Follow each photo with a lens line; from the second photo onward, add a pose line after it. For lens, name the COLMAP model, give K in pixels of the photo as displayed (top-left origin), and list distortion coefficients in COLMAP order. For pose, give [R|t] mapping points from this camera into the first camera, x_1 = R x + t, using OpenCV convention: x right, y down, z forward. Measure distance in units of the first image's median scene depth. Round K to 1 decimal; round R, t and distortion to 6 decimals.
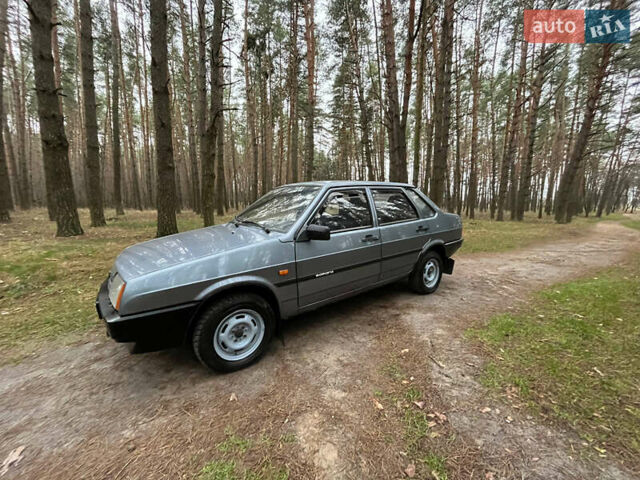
lens RADIAL K [[260.4, 0, 320.0], [0, 260.4, 240.0], [0, 0, 1]] dist [-0.000225, 0.000123]
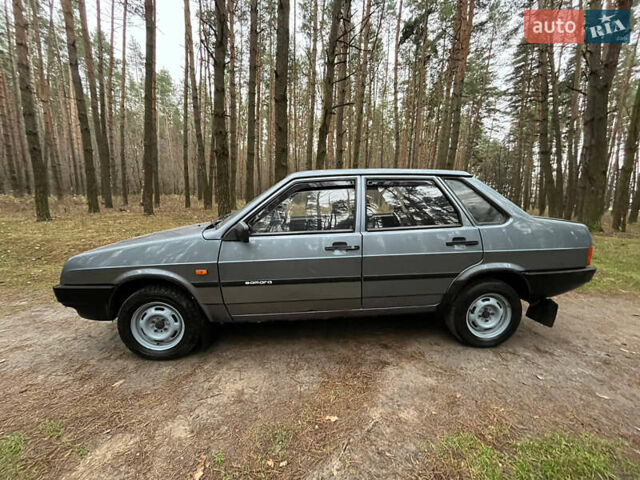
lens RADIAL K [[260.4, 0, 320.0], [0, 260.4, 240.0], [0, 0, 1]] dist [-0.000225, 0.000123]
pose [[0.841920, 0.102149, -0.529845, 0.429514], [-0.095260, 0.994633, 0.040389, -0.040027], [0.531127, 0.016468, 0.847132, 0.287245]]
